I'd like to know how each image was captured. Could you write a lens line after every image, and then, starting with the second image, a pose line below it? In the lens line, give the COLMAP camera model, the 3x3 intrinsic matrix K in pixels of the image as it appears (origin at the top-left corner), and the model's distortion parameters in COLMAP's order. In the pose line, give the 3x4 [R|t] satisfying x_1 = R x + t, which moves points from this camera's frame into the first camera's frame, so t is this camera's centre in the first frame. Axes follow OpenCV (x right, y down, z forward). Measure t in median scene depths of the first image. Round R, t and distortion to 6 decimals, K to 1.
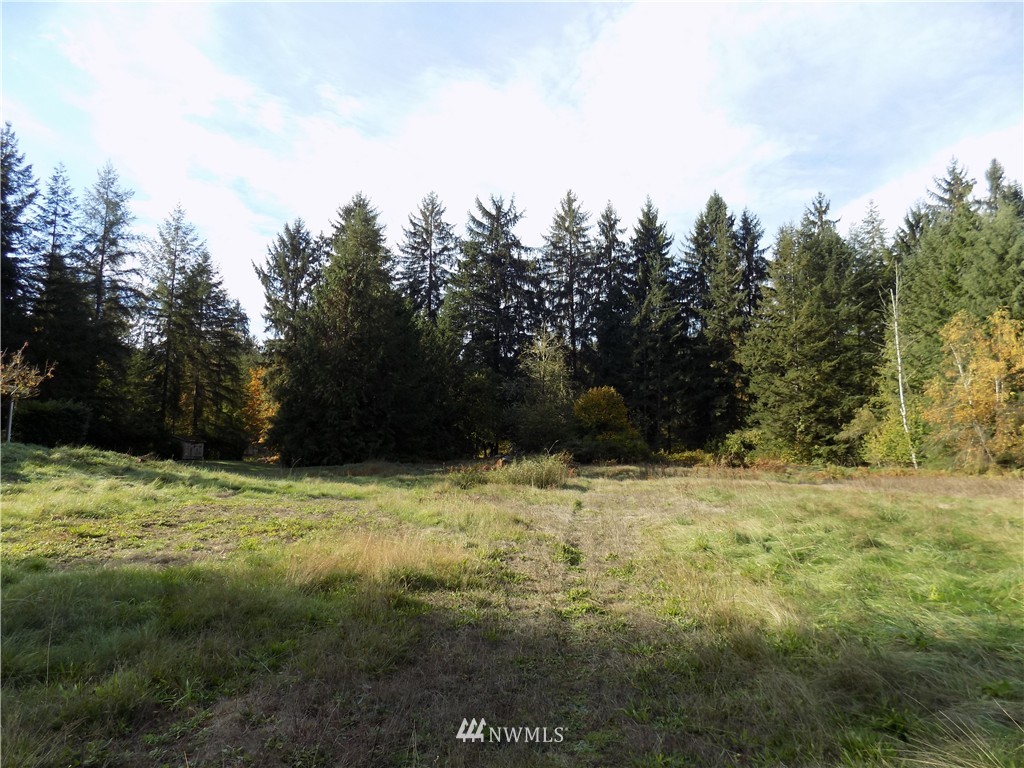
lens RADIAL K [[702.2, 0, 507.1], [0, 702.2, 379.4], [0, 0, 1]] dist [-0.073666, 0.069597]
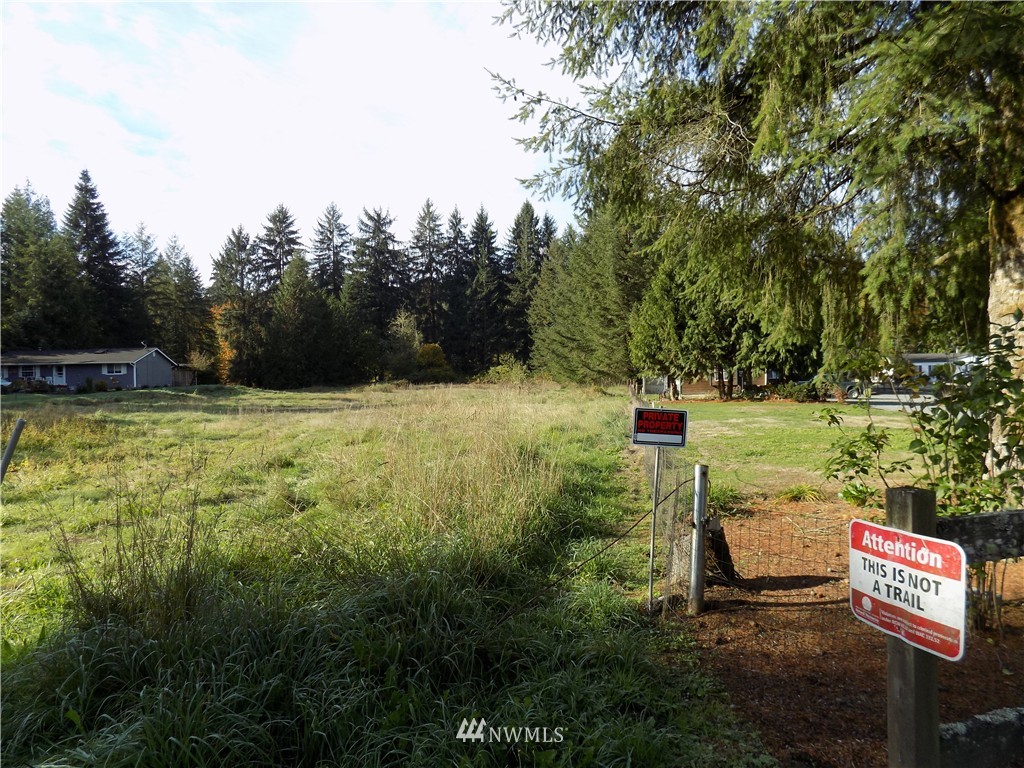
lens RADIAL K [[702.2, 0, 511.1], [0, 702.2, 383.0], [0, 0, 1]] dist [-0.073666, 0.069597]
pose [[0.989091, -0.031769, 0.143837, 0.040754], [0.014651, 0.992842, 0.118535, -0.061205], [-0.146573, -0.115135, 0.982477, -0.529793]]
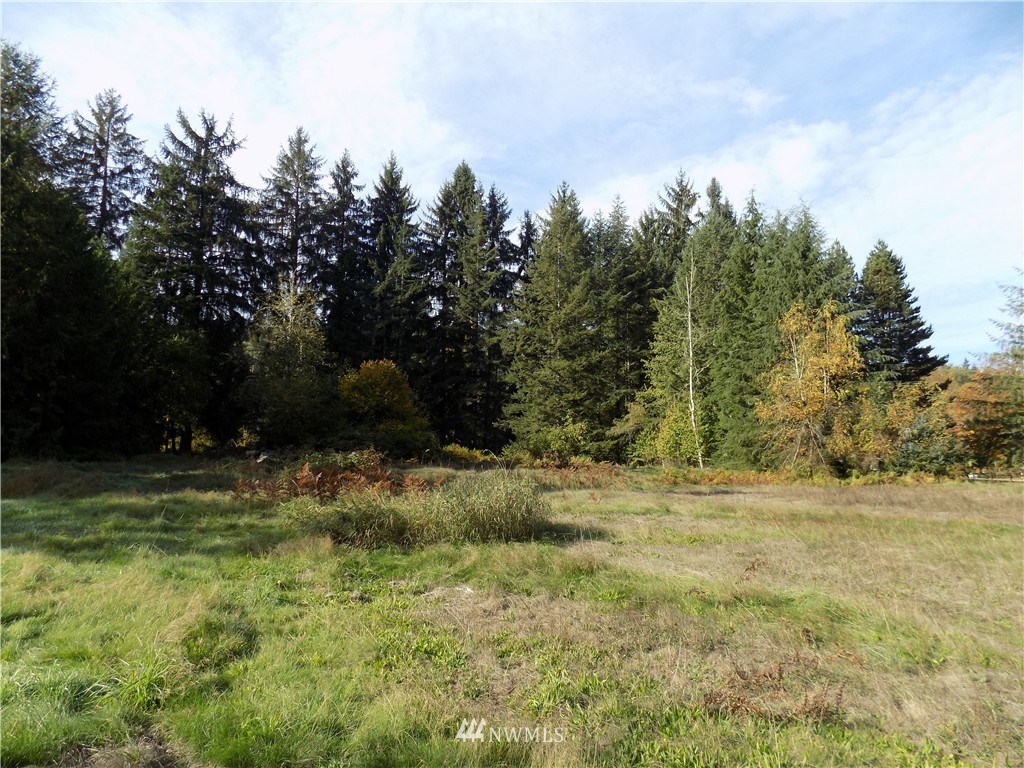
lens RADIAL K [[702.2, 0, 518.2], [0, 702.2, 383.9], [0, 0, 1]] dist [-0.073666, 0.069597]
pose [[0.888699, 0.049206, 0.455842, -0.042866], [-0.058725, 0.998252, 0.006733, 0.012674], [-0.454714, -0.032753, 0.890035, 0.147992]]
